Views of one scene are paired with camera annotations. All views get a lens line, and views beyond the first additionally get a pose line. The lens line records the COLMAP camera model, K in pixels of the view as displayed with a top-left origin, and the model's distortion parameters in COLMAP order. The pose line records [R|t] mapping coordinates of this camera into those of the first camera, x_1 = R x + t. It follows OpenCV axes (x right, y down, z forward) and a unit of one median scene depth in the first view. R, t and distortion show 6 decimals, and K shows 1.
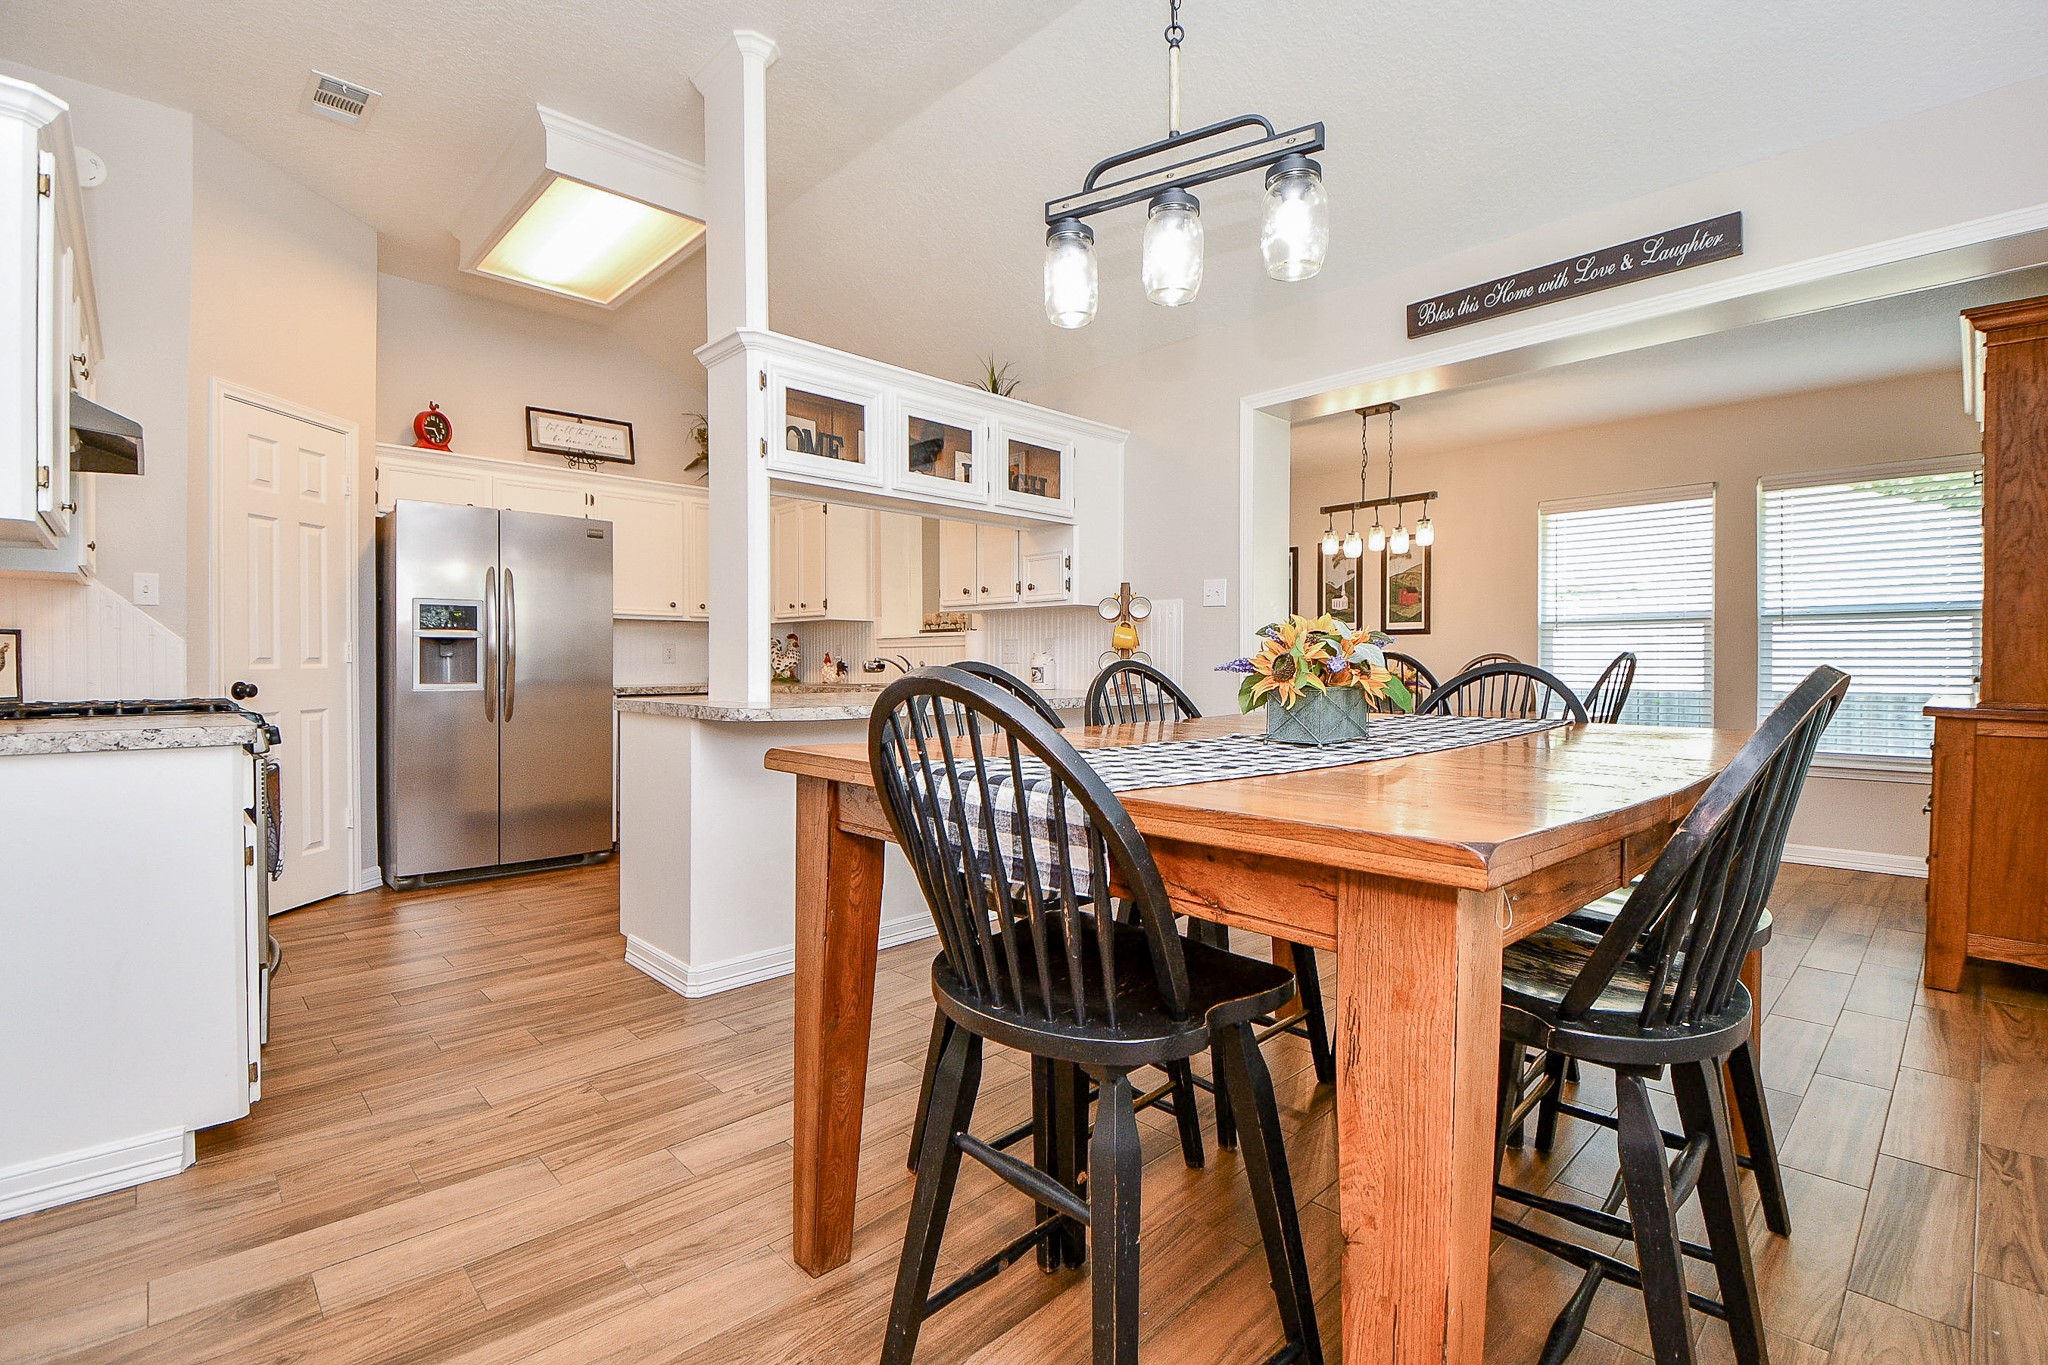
lens RADIAL K [[919.3, 0, 1026.6], [0, 919.3, 679.9], [0, 0, 1]] dist [0.001325, -0.005925]
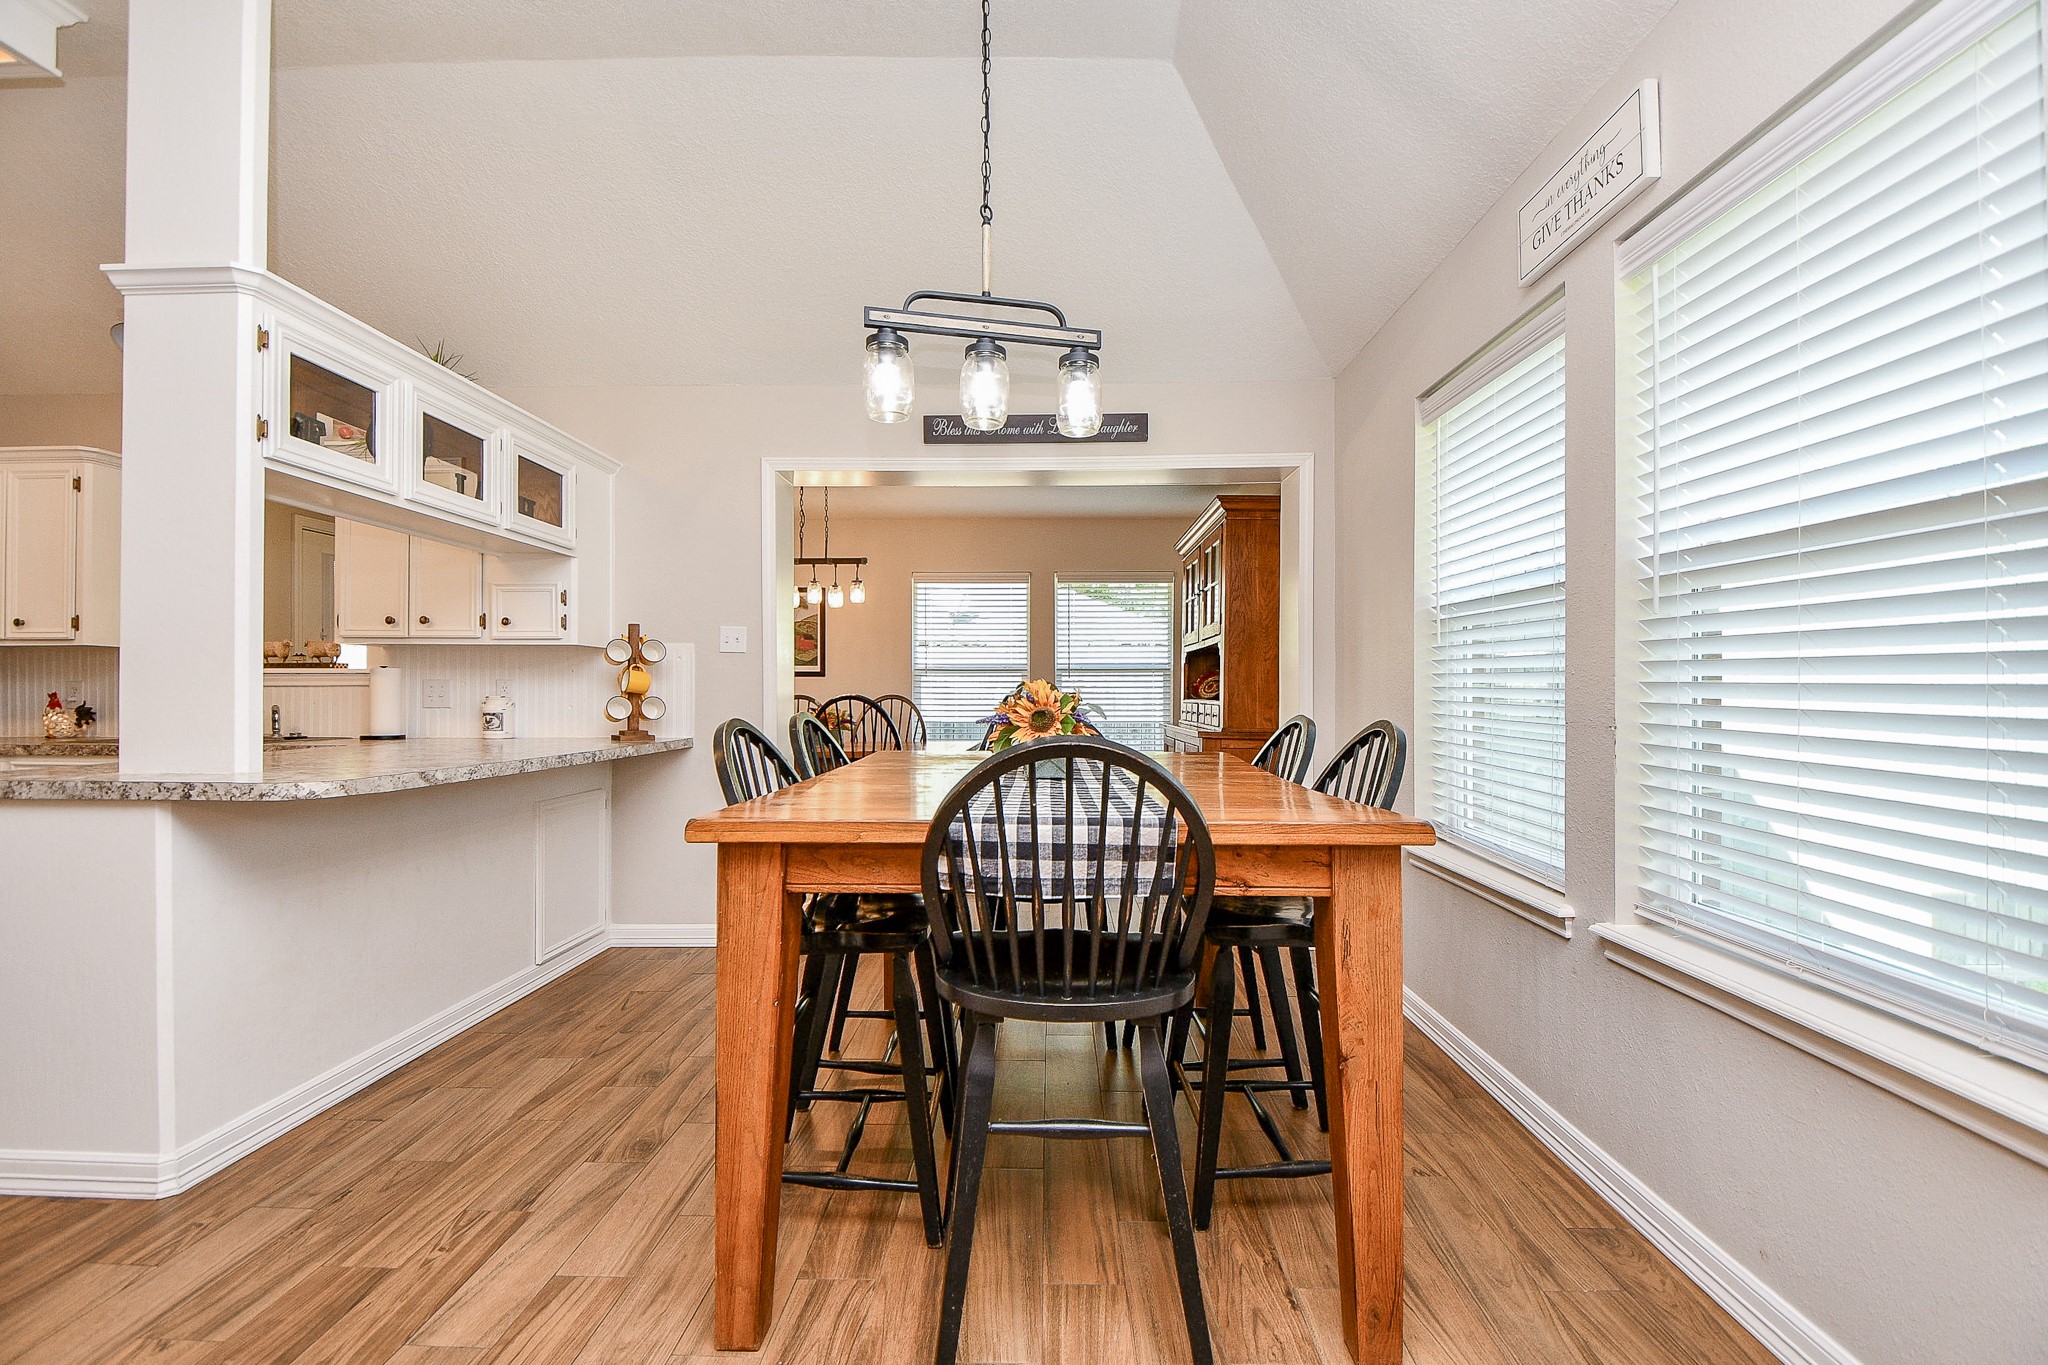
lens RADIAL K [[919.3, 0, 1019.4], [0, 919.3, 694.3], [0, 0, 1]] dist [0.001325, -0.005925]
pose [[0.709597, -0.000987, 0.704607, -0.310355], [0.014129, 0.999818, -0.012828, -0.016318], [-0.704466, 0.019059, 0.709482, 0.043484]]
